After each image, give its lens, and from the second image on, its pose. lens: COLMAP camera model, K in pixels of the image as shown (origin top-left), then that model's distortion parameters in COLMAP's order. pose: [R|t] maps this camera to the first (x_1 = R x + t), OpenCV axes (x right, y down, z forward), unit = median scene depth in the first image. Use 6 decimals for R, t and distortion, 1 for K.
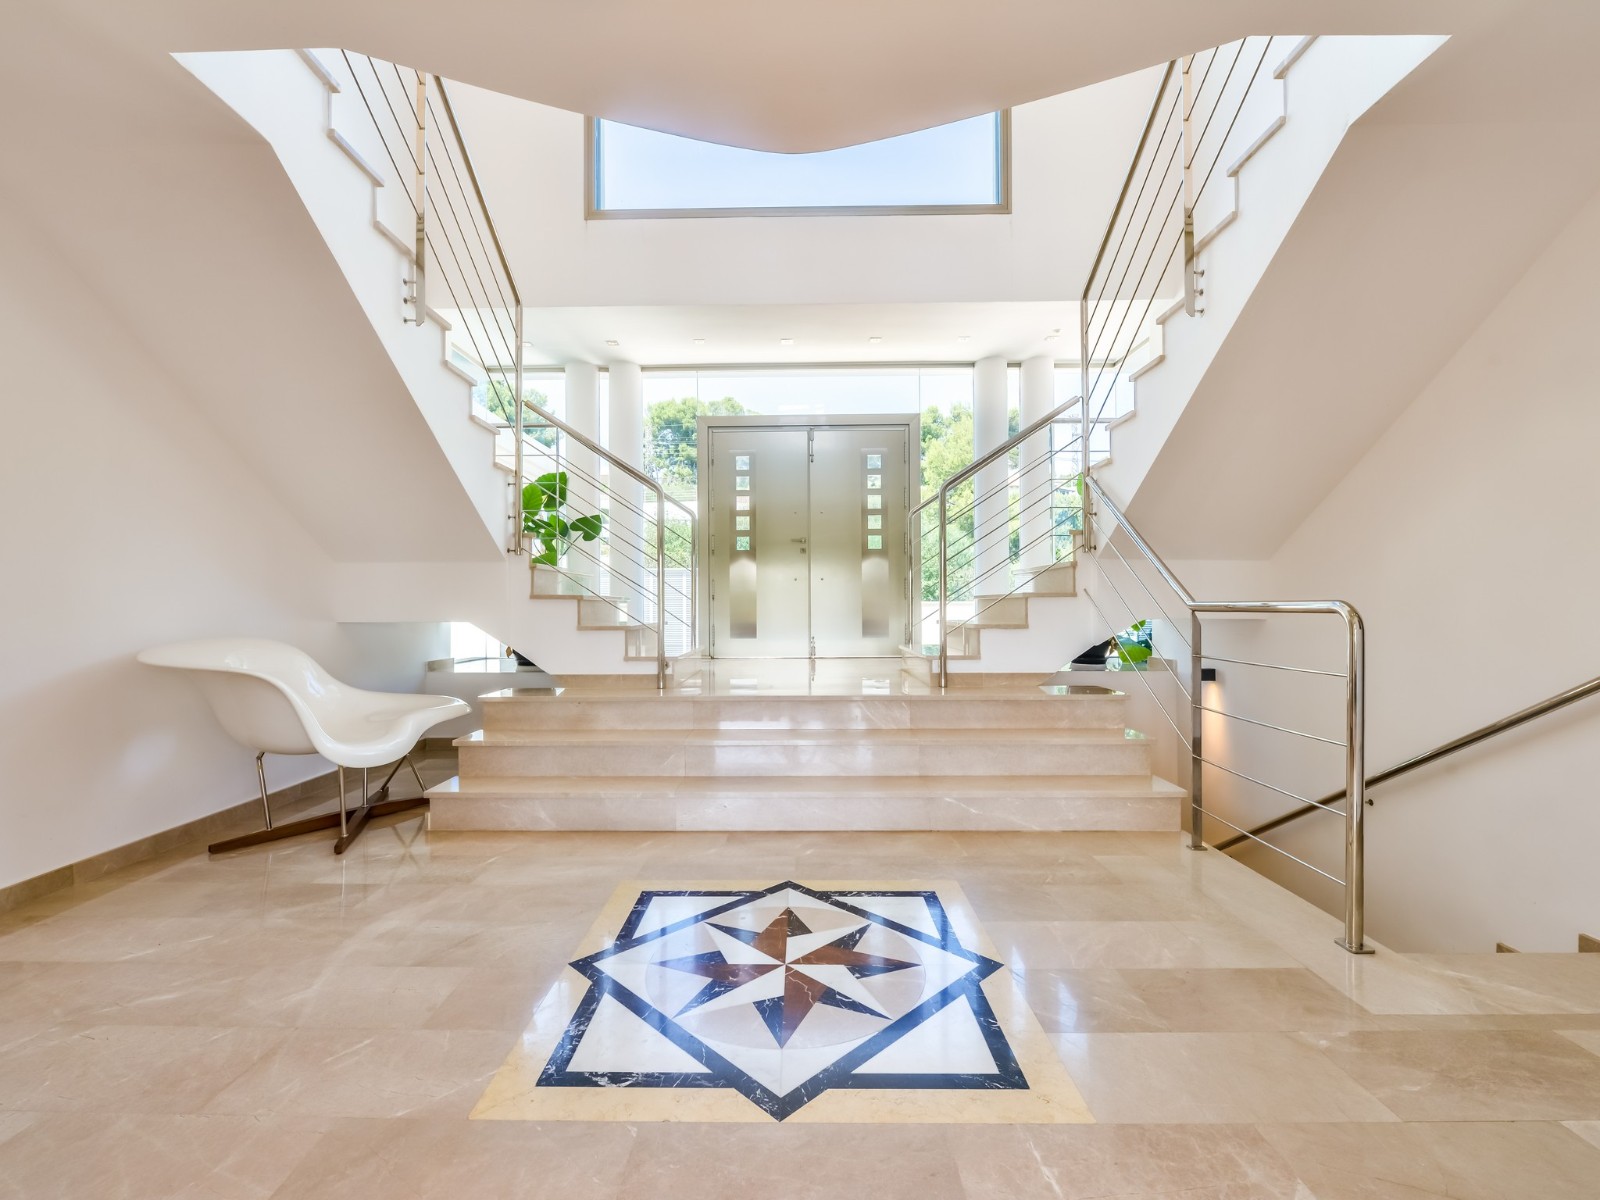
lens RADIAL K [[712.2, 0, 800.0], [0, 712.2, 600.0], [0, 0, 1]] dist [-0.012289, -0.000272]
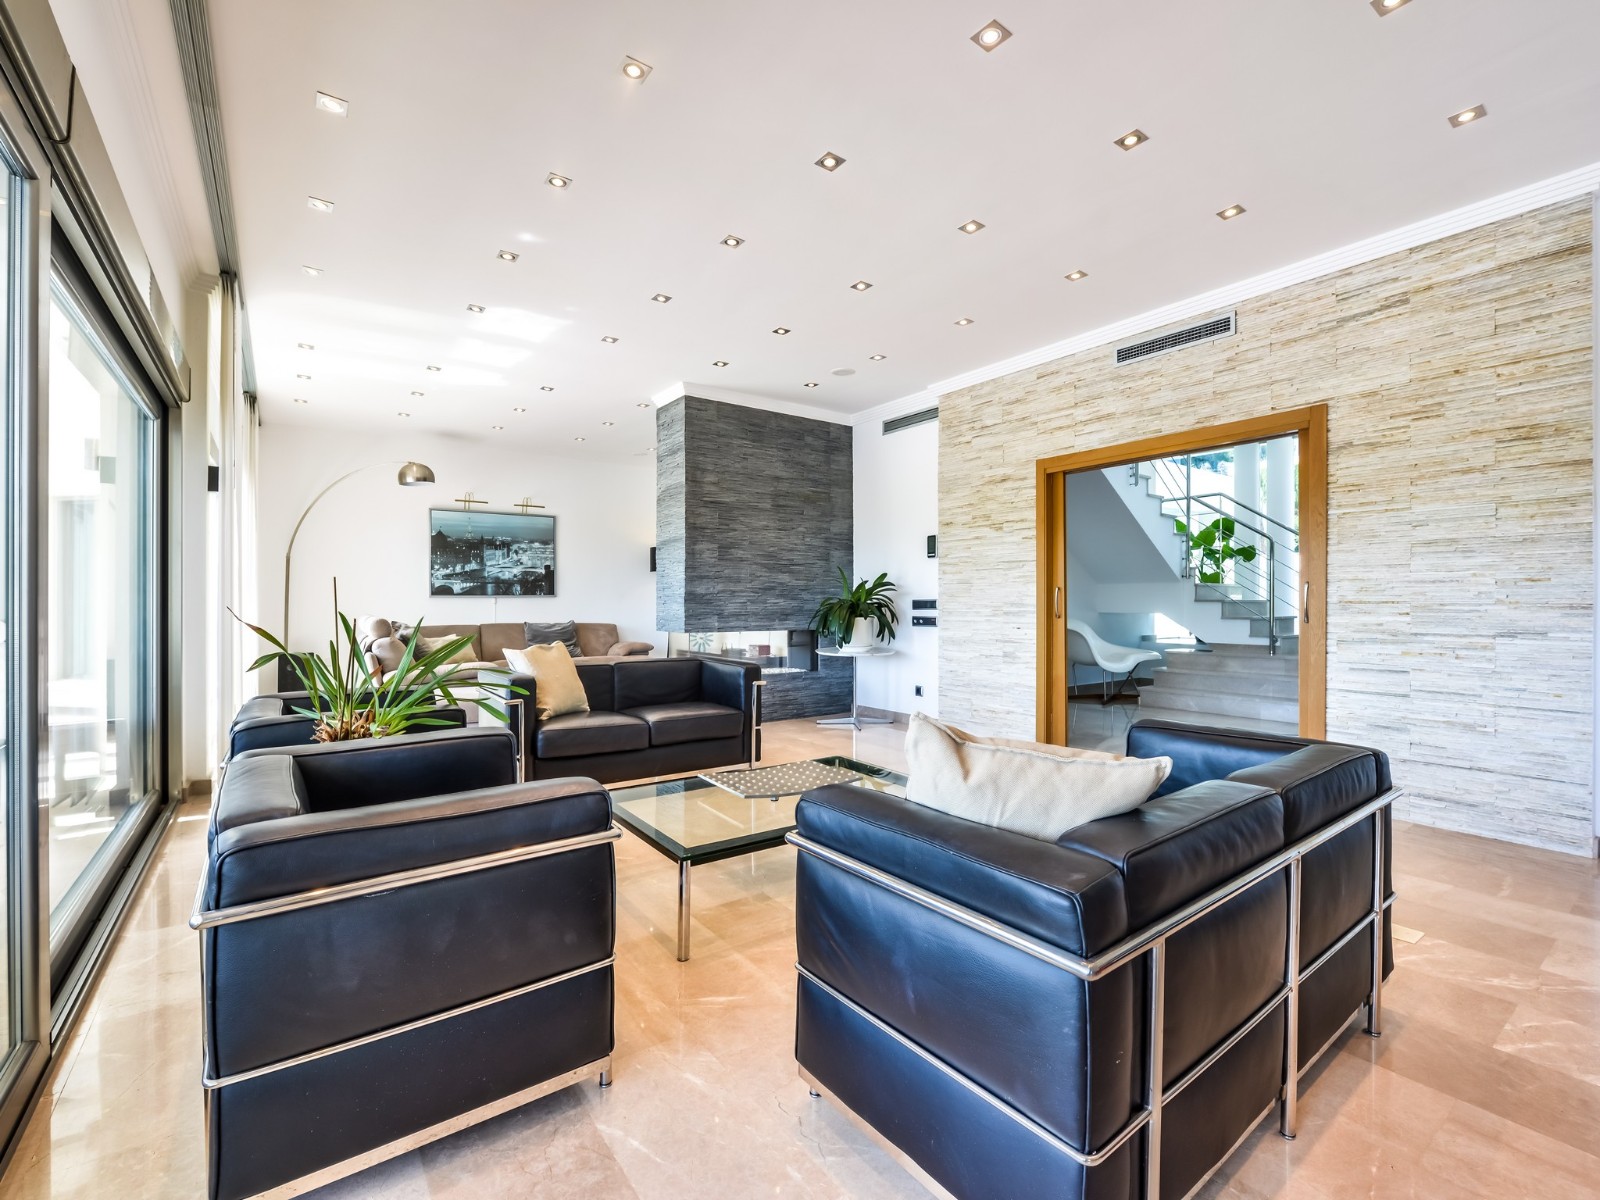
lens RADIAL K [[712.2, 0, 800.0], [0, 712.2, 600.0], [0, 0, 1]] dist [-0.012289, -0.000272]
pose [[0.588455, 0.005439, -0.808511, 0.517949], [-0.004797, 0.999983, 0.003235, -0.006097], [0.808516, 0.001975, 0.588471, -0.936385]]
